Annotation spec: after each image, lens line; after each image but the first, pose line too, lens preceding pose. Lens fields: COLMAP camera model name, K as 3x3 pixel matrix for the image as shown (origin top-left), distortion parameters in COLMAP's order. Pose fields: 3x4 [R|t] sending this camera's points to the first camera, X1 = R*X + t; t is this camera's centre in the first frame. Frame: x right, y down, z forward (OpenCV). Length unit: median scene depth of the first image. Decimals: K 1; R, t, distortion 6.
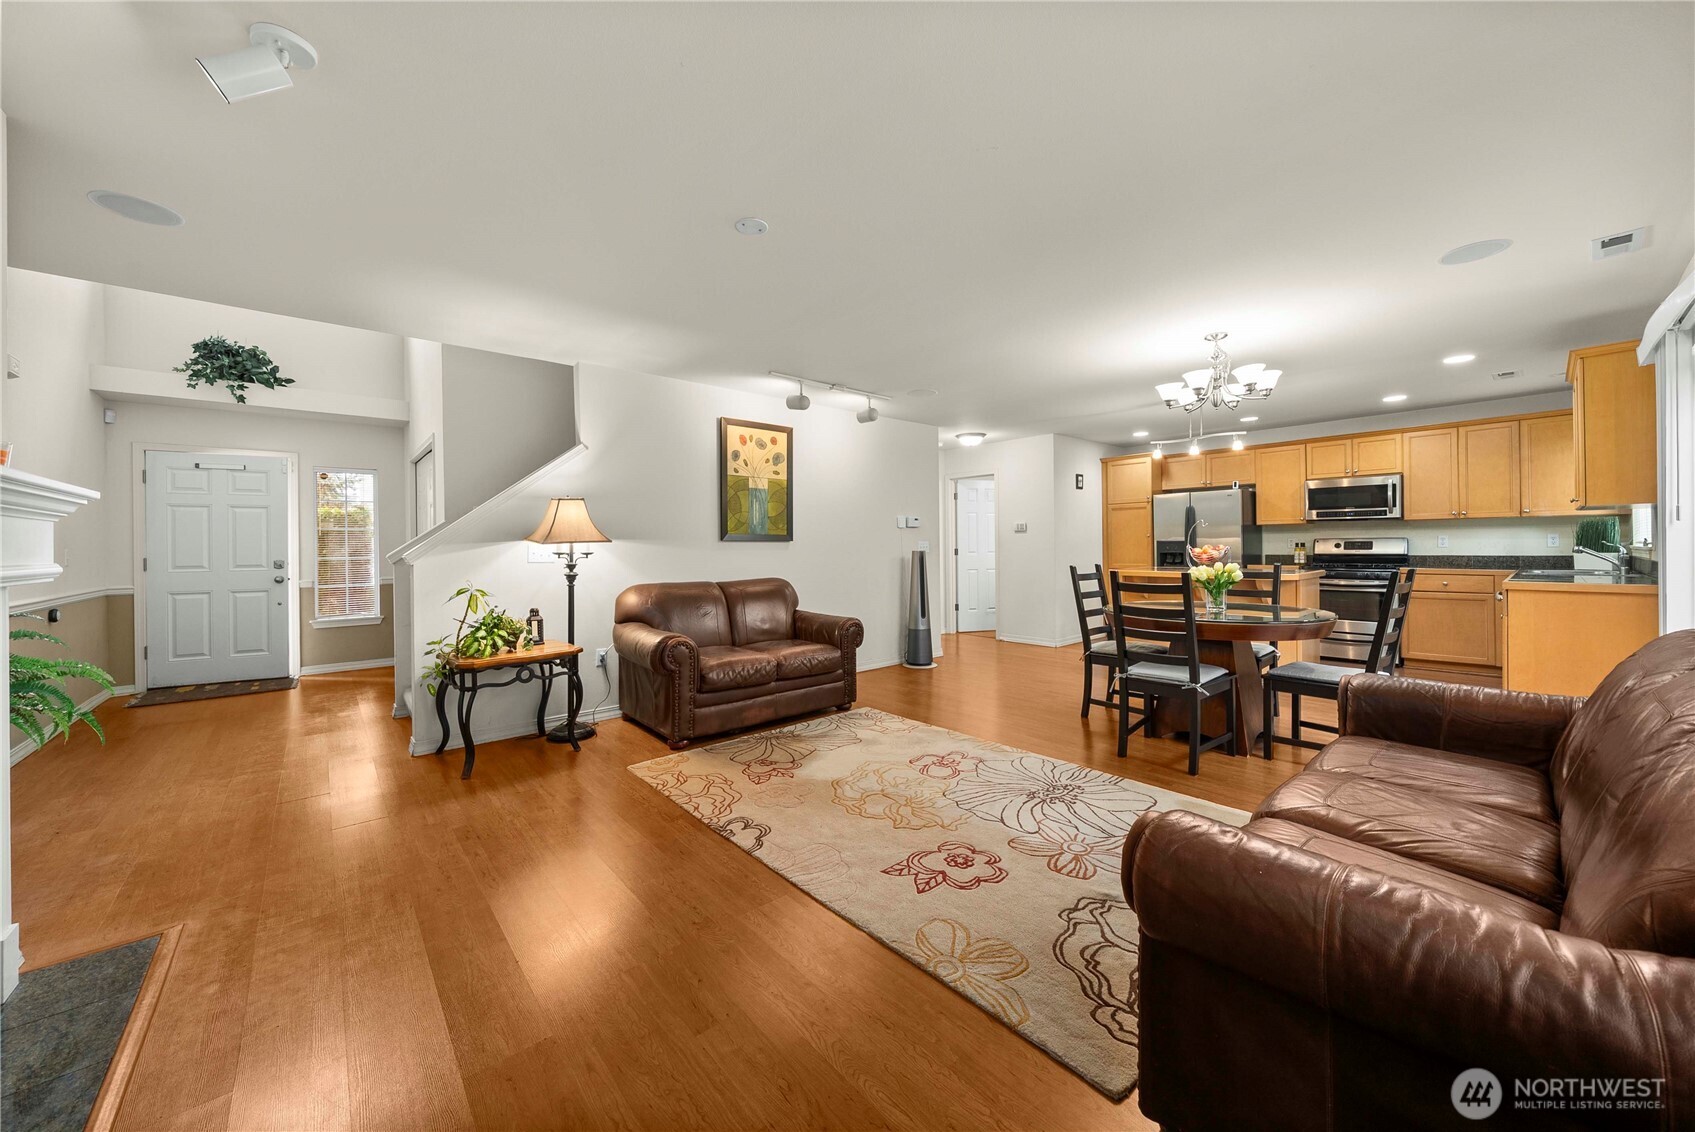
lens RADIAL K [[616.5, 0, 849.0], [0, 616.5, 550.4], [0, 0, 1]] dist [0.014568, -0.007671]
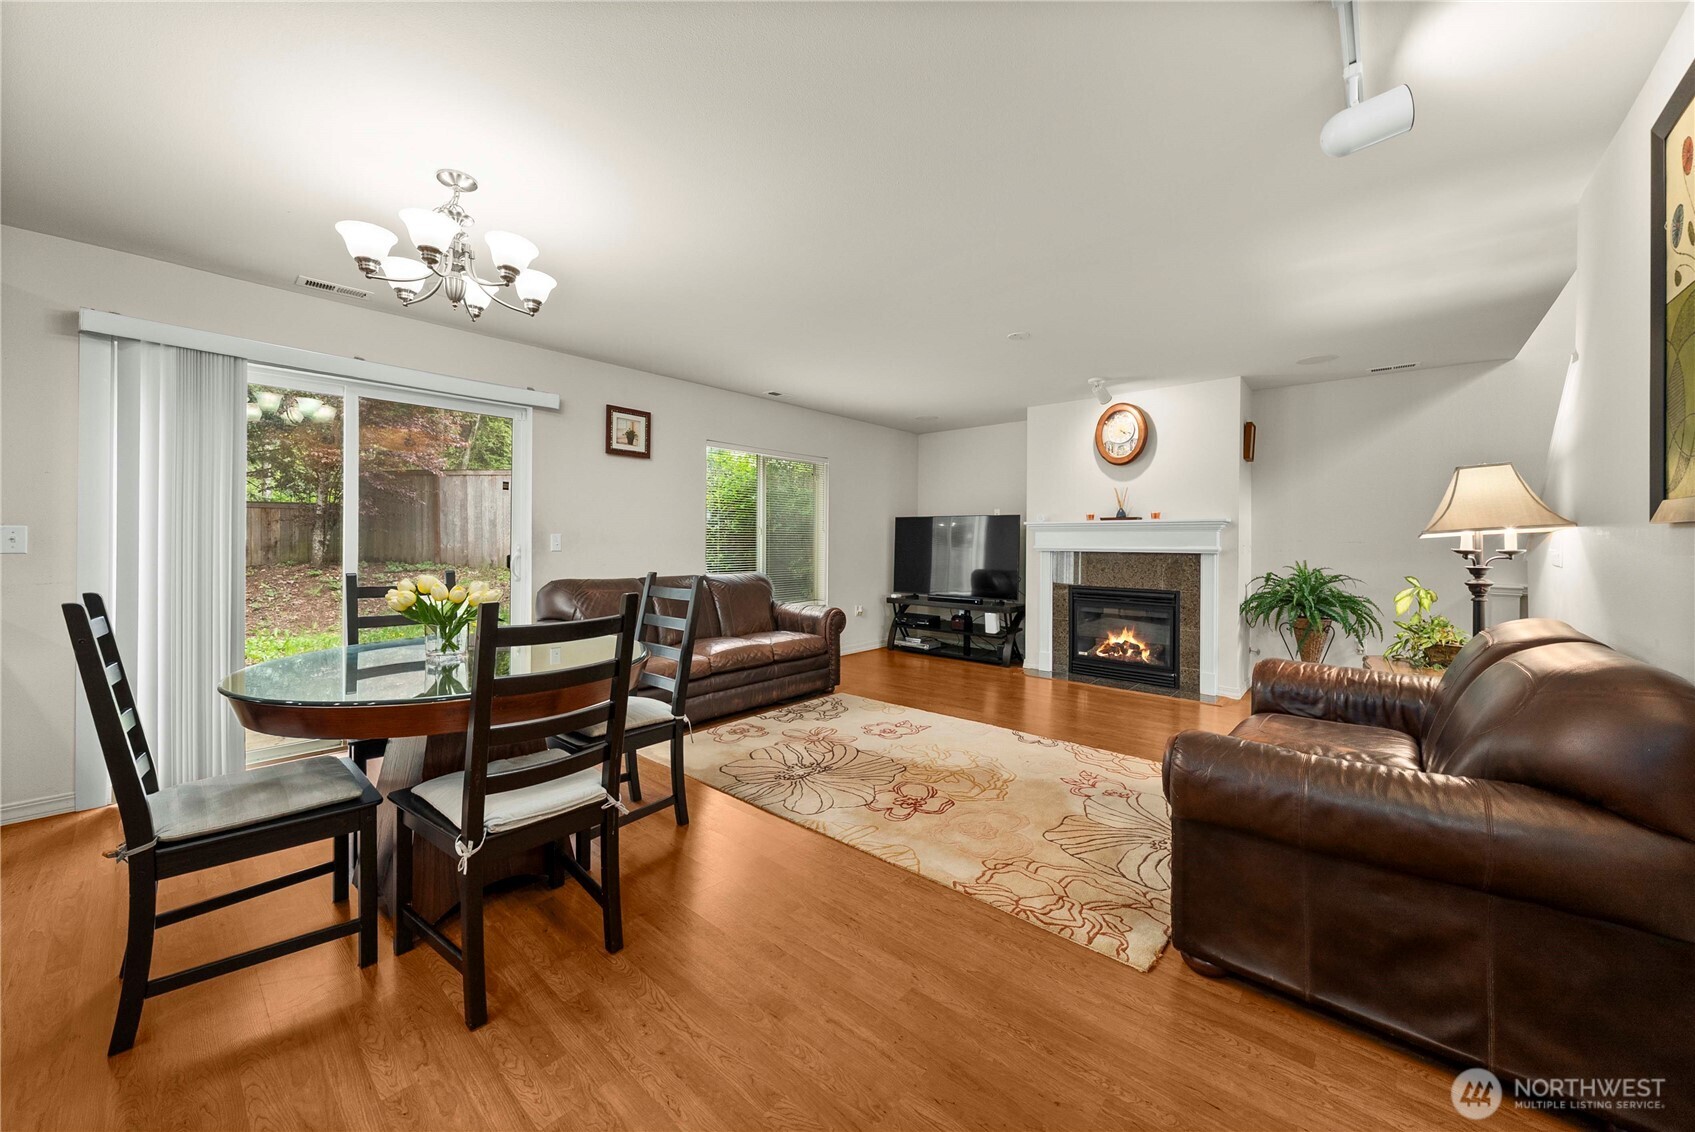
lens RADIAL K [[616.5, 0, 849.0], [0, 616.5, 550.4], [0, 0, 1]] dist [0.014568, -0.007671]
pose [[-0.990180, 0.006763, -0.139634, 0.412082], [0.003245, 0.999672, 0.025408, -0.021132], [0.139760, 0.024706, -0.989877, 2.107426]]
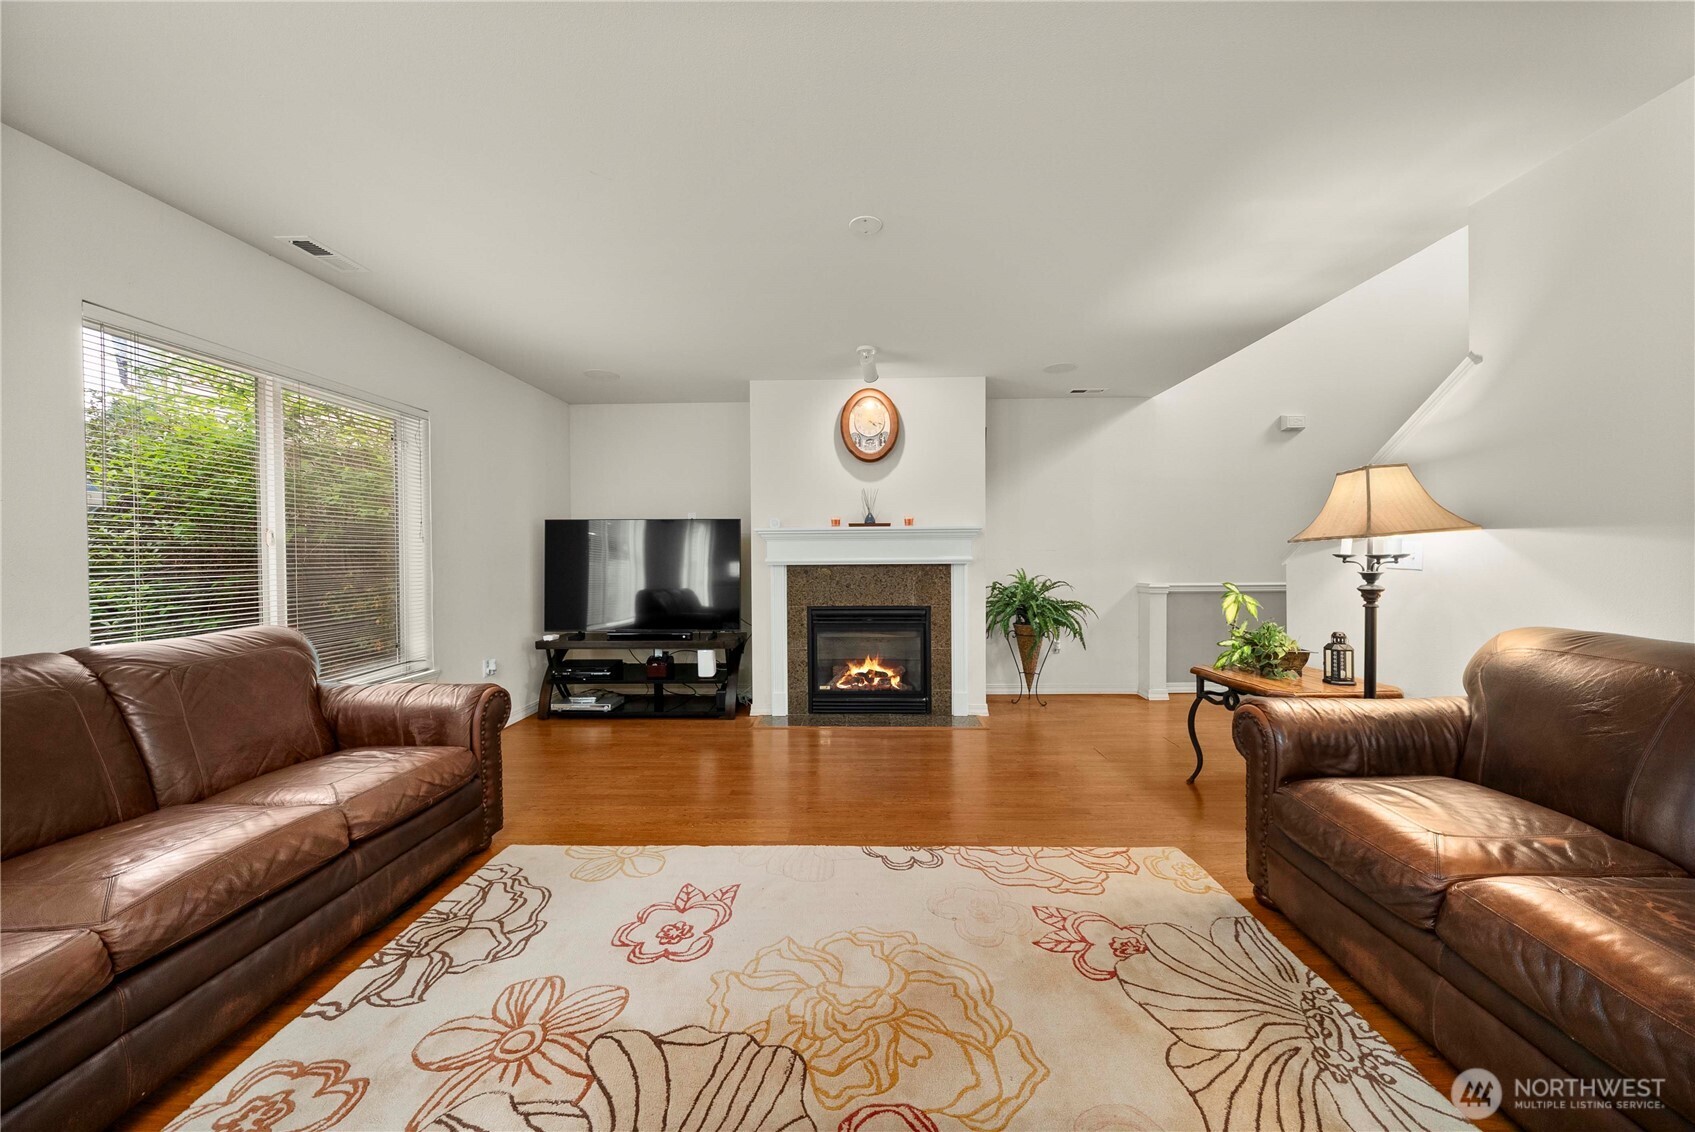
lens RADIAL K [[578.7, 0, 849.6], [0, 578.7, 562.6], [0, 0, 1]] dist [-0.001410, -0.000257]
pose [[-0.680088, 0.026732, -0.732643, 0.463787], [0.008803, 0.999561, 0.028299, -0.012814], [0.733077, 0.012796, -0.680025, 1.366237]]
